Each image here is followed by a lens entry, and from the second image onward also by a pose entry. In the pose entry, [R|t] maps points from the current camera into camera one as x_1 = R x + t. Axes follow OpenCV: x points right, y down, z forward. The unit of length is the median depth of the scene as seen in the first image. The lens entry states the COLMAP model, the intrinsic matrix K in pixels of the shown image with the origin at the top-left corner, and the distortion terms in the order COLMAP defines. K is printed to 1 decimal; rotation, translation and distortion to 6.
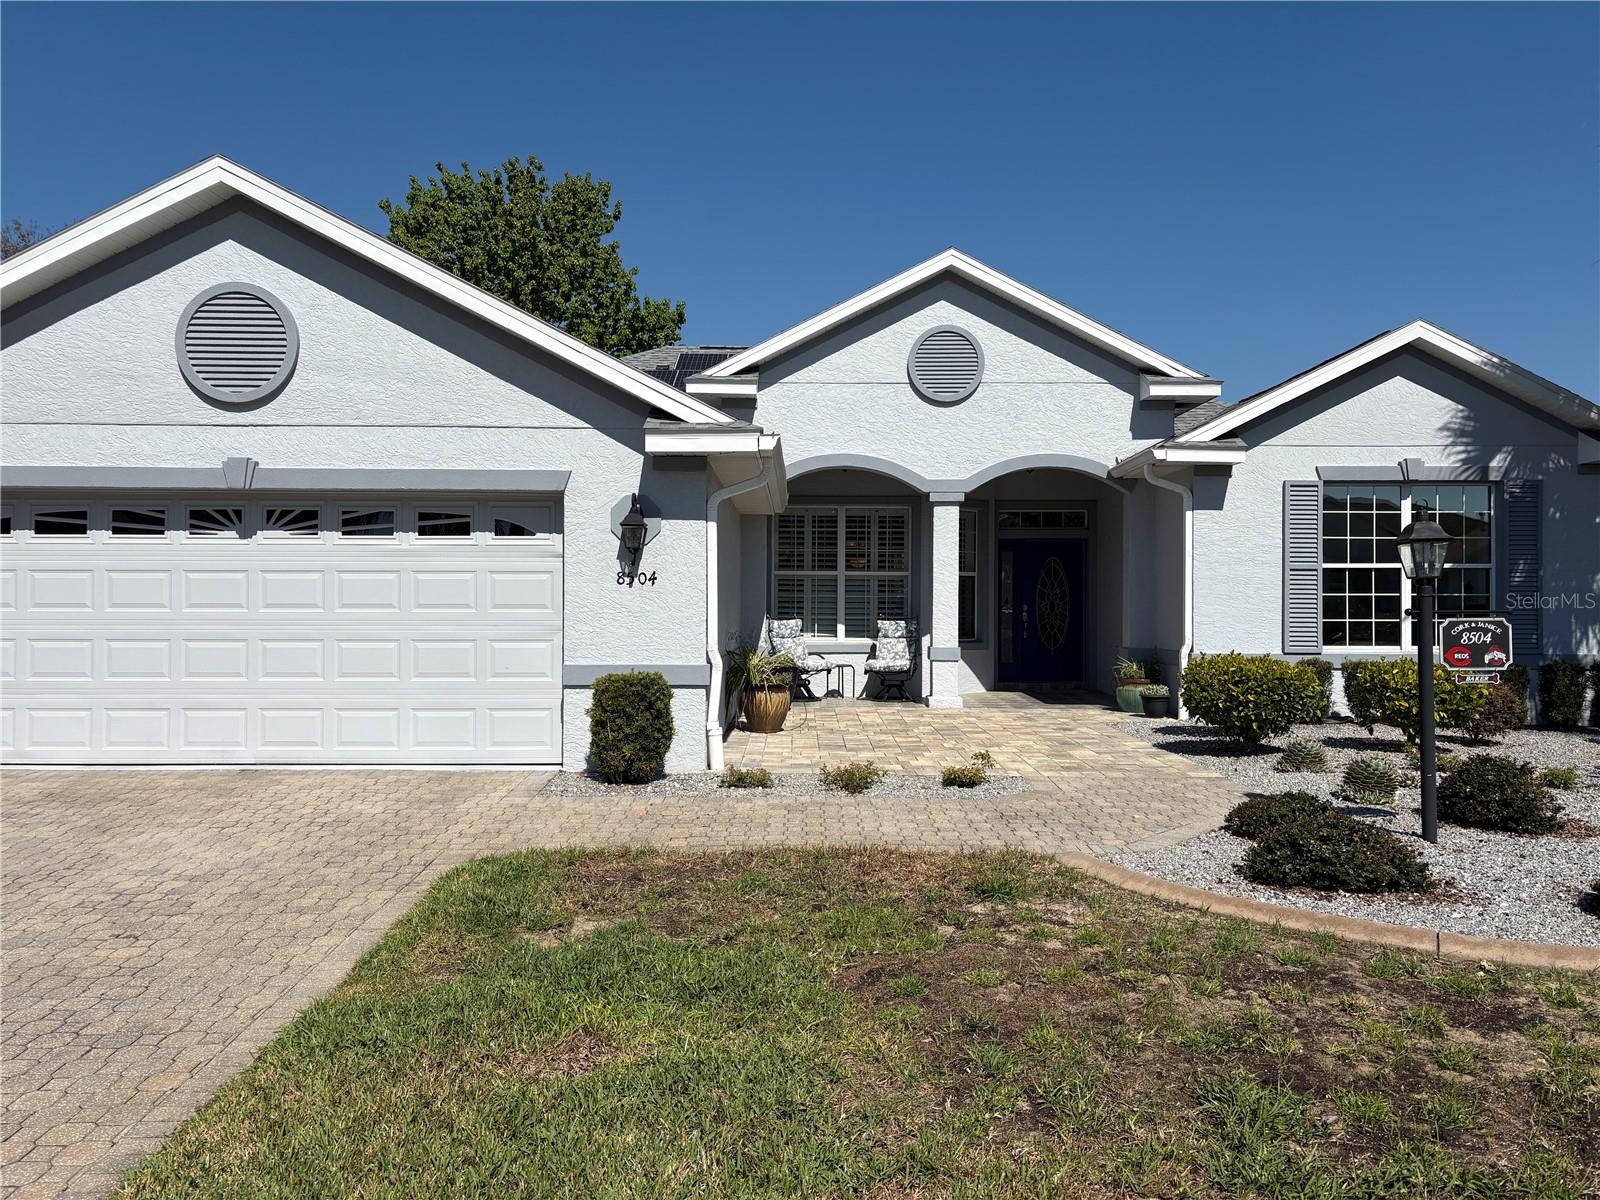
lens RADIAL K [[1258.7, 0, 800.0], [0, 1258.7, 600.0], [0, 0, 1]] dist [0.033078, 0.002273]
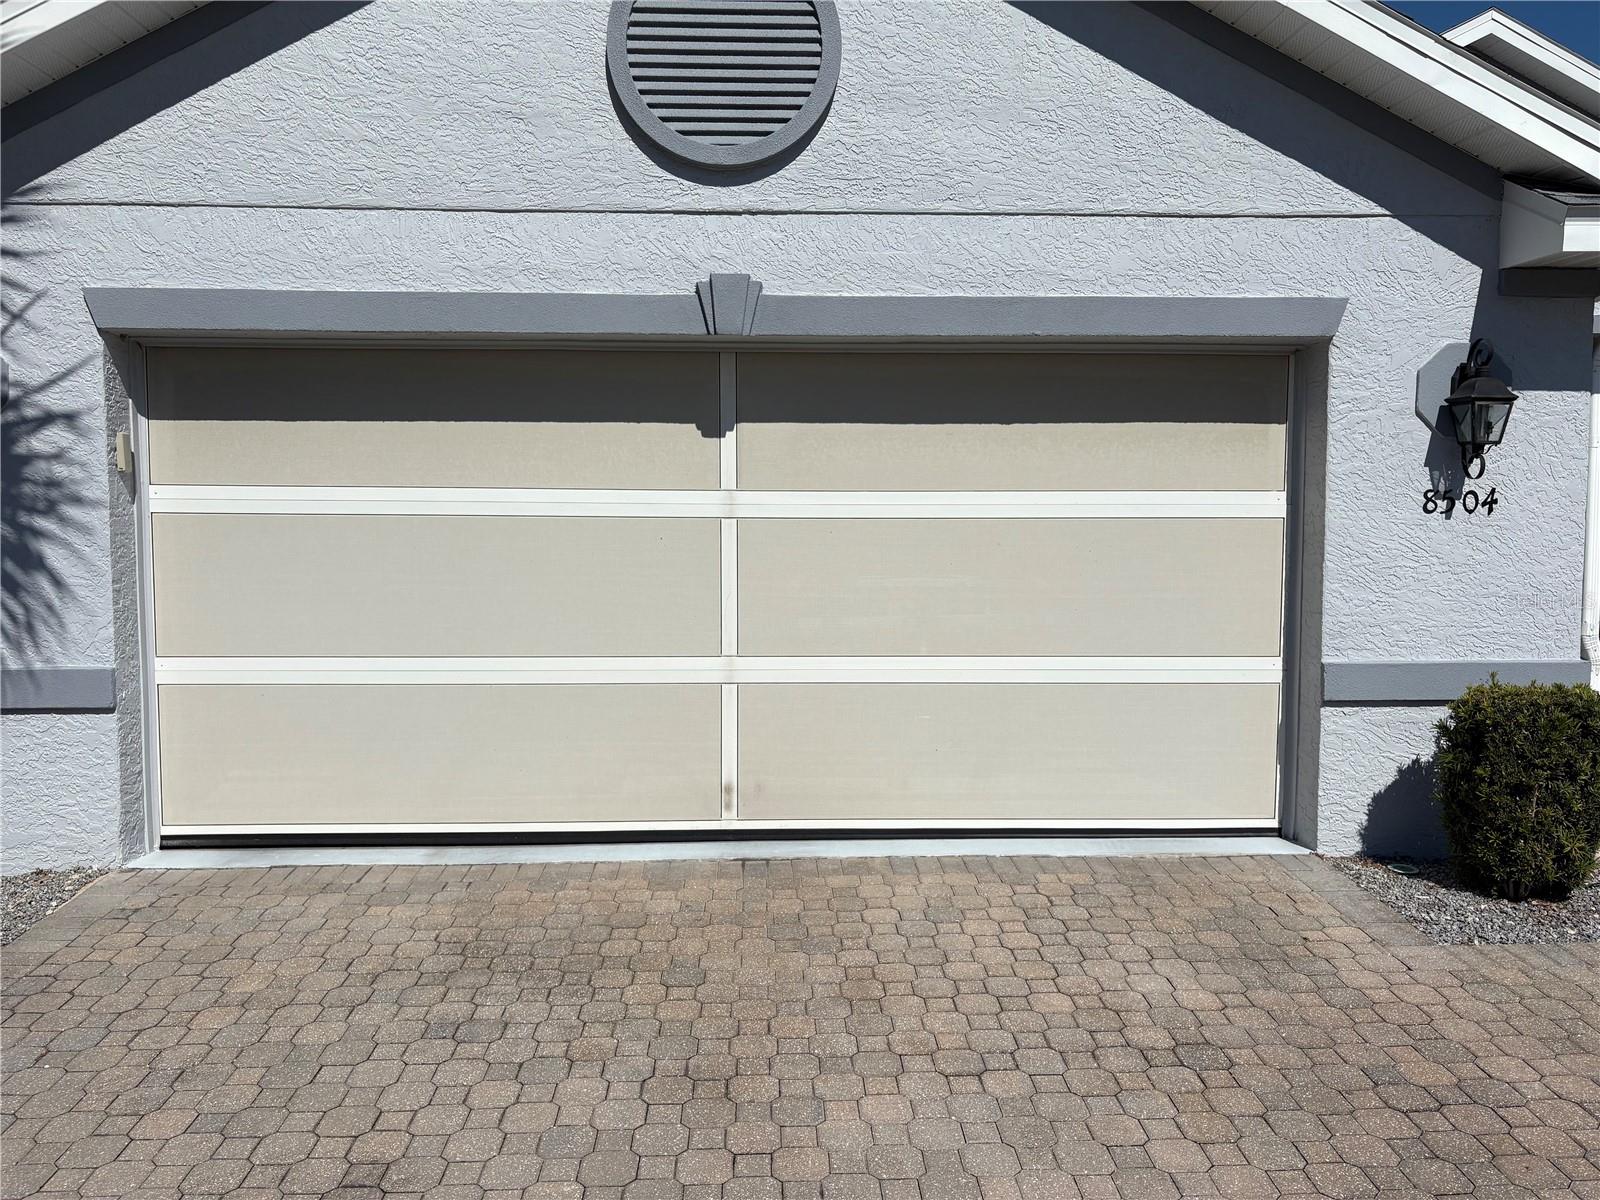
lens RADIAL K [[1258.7, 0, 800.0], [0, 1258.7, 600.0], [0, 0, 1]] dist [0.033078, 0.002273]
pose [[0.999080, -0.007389, 0.042237, -0.434714], [0.004578, 0.997790, 0.066284, -0.012505], [-0.042634, -0.066029, 0.996906, 0.468321]]
